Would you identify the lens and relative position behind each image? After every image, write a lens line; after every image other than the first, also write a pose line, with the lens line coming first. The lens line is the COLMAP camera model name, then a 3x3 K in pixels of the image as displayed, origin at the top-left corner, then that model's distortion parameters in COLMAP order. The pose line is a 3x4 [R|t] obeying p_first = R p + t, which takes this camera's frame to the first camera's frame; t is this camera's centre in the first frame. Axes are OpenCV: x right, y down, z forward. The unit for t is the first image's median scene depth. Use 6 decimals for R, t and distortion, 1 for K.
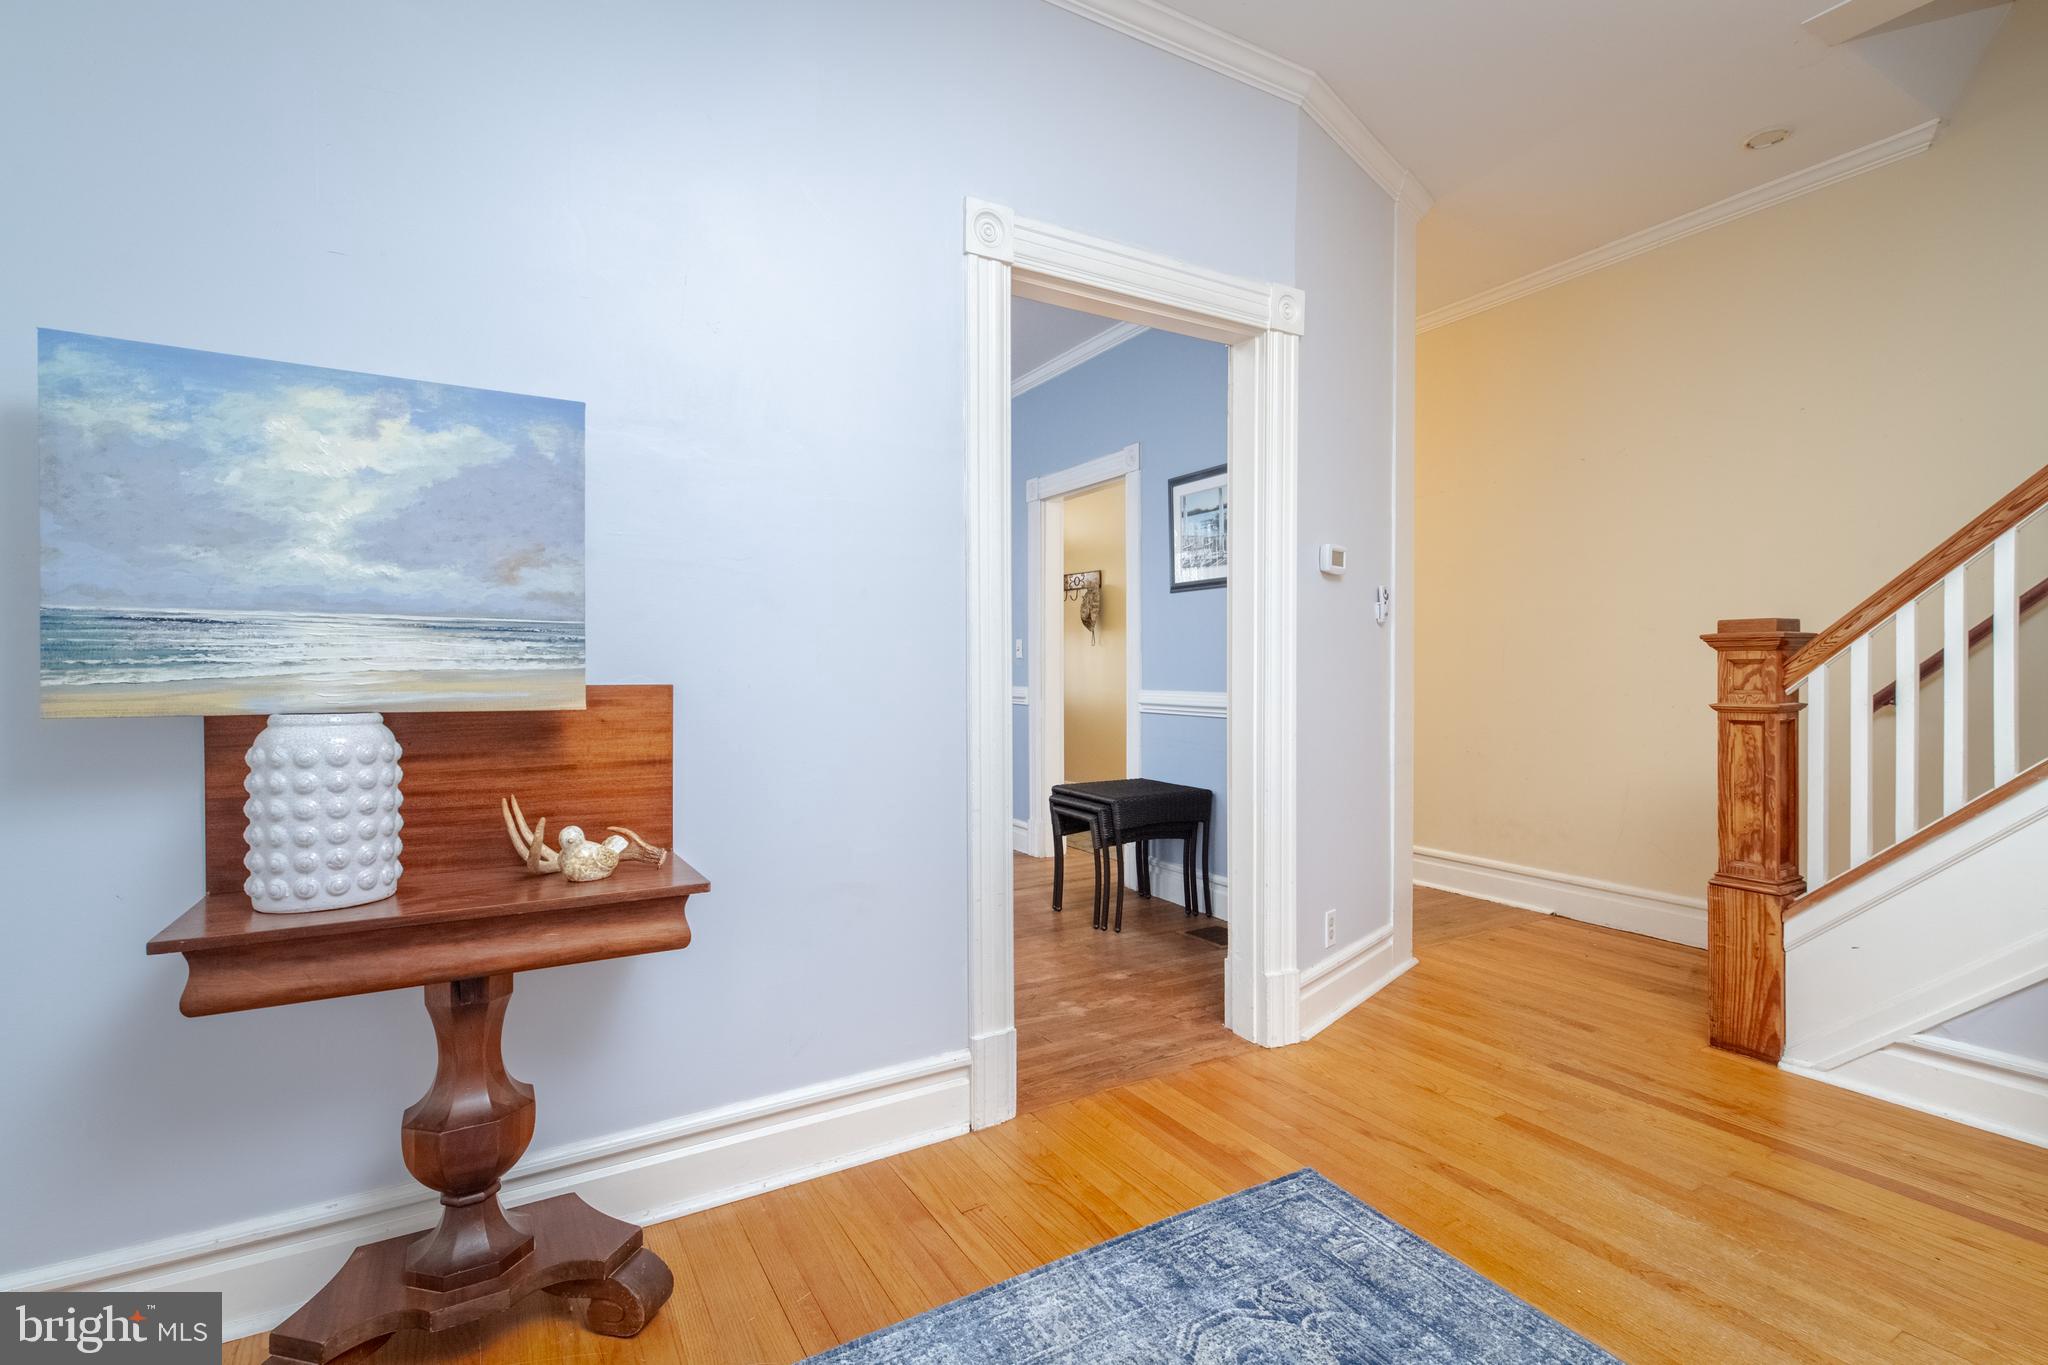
lens RADIAL K [[951.7, 0, 1032.7], [0, 951.7, 679.0], [0, 0, 1]] dist [0.003408, -0.000288]
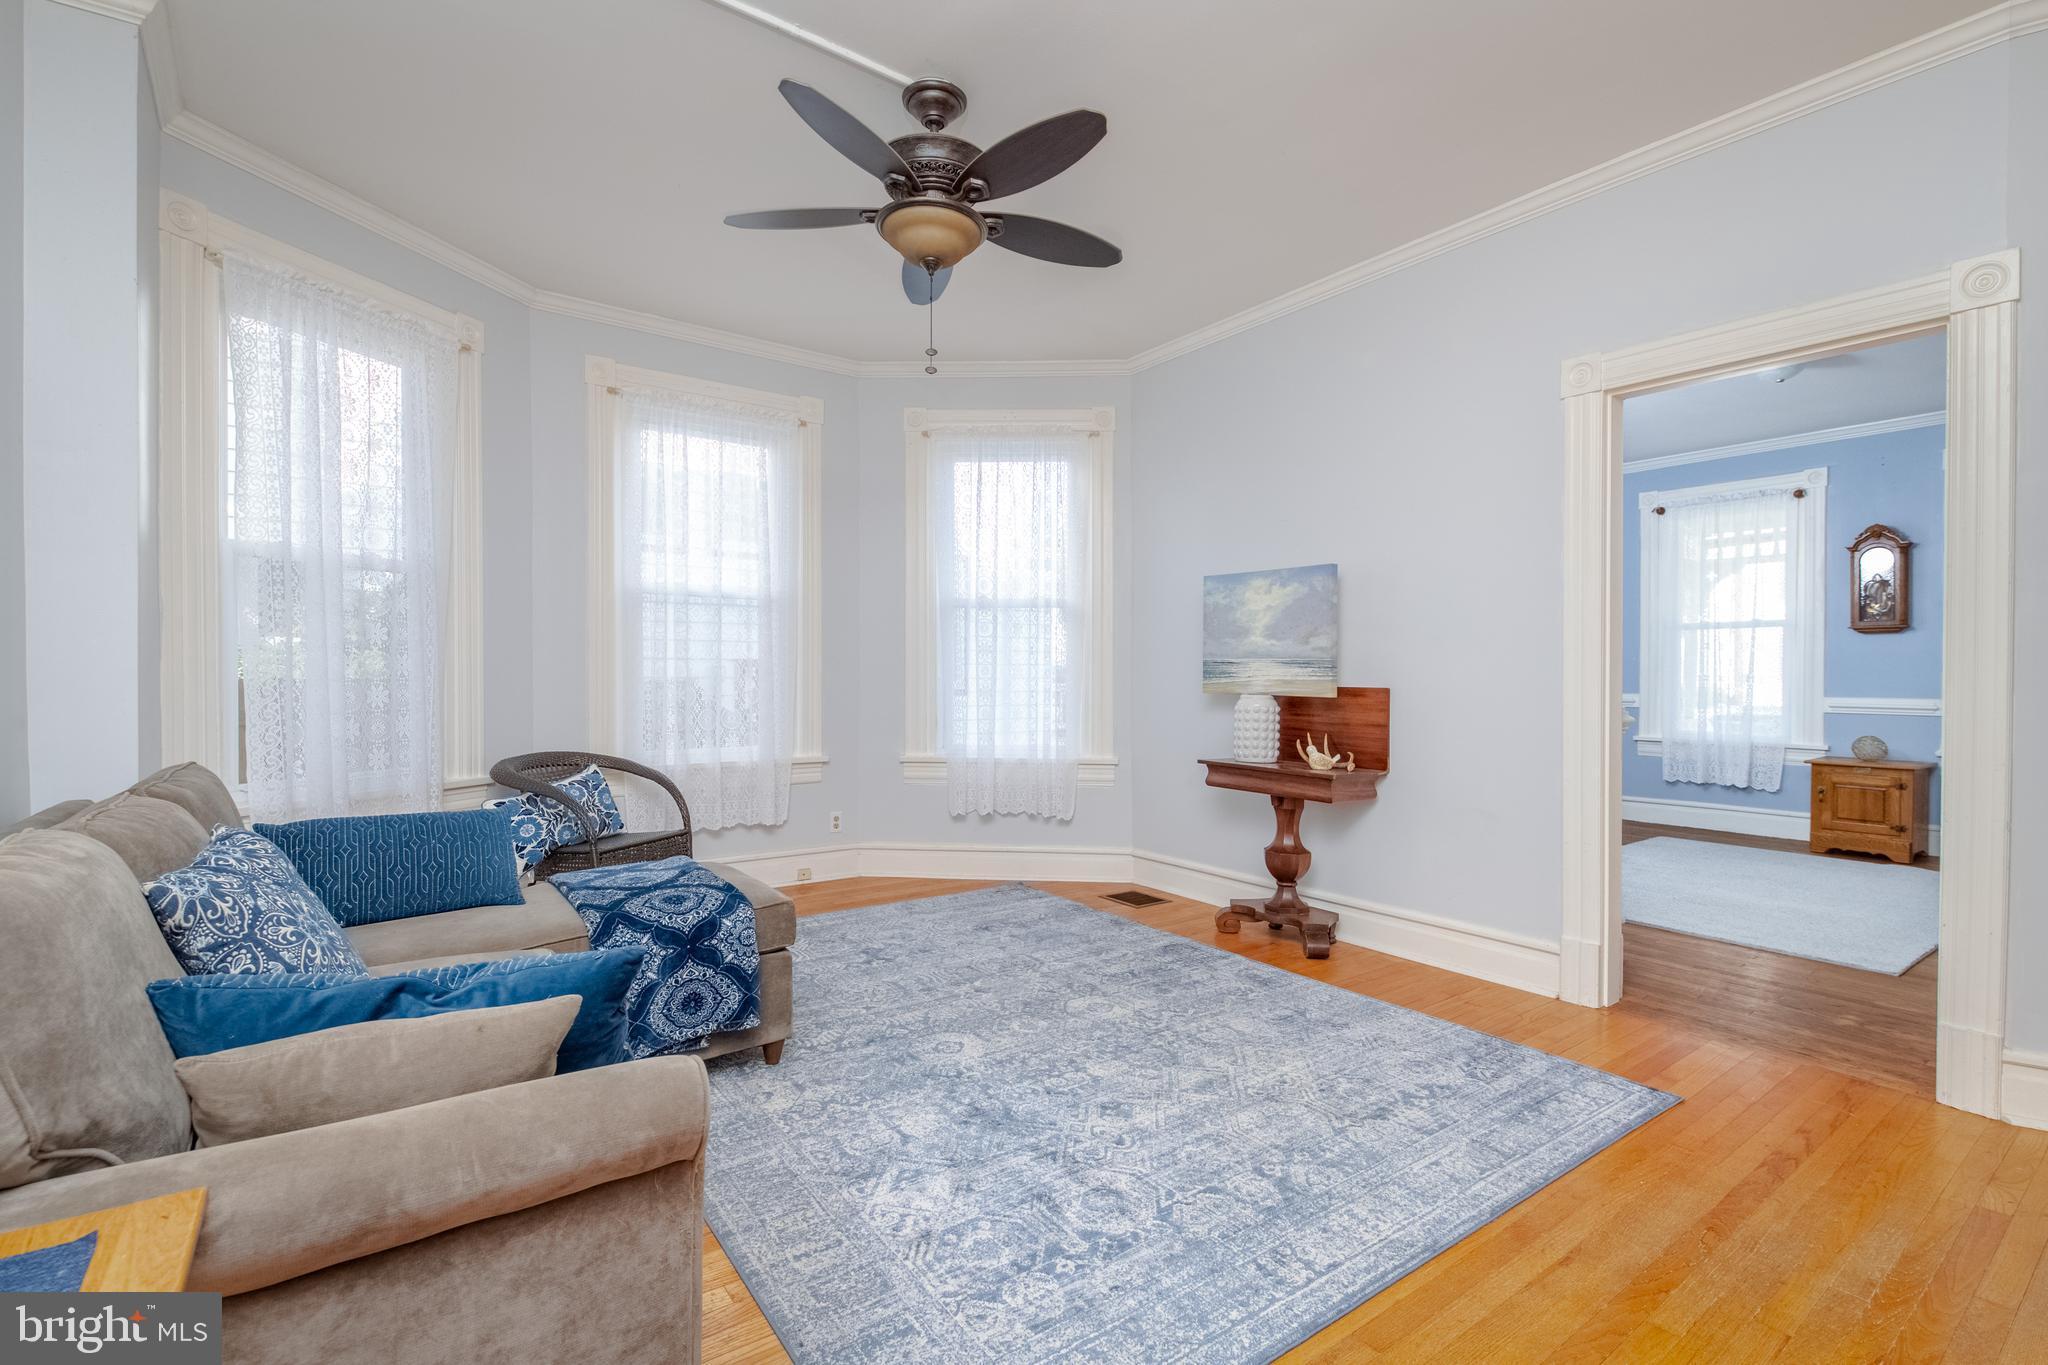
lens RADIAL K [[922.8, 0, 1037.8], [0, 922.8, 680.0], [0, 0, 1]] dist [0.016446, -0.010820]
pose [[0.101644, 0.010147, -0.994769, 1.708080], [-0.016240, 0.999832, 0.008539, -0.017733], [0.994688, 0.015287, 0.101792, 0.074845]]
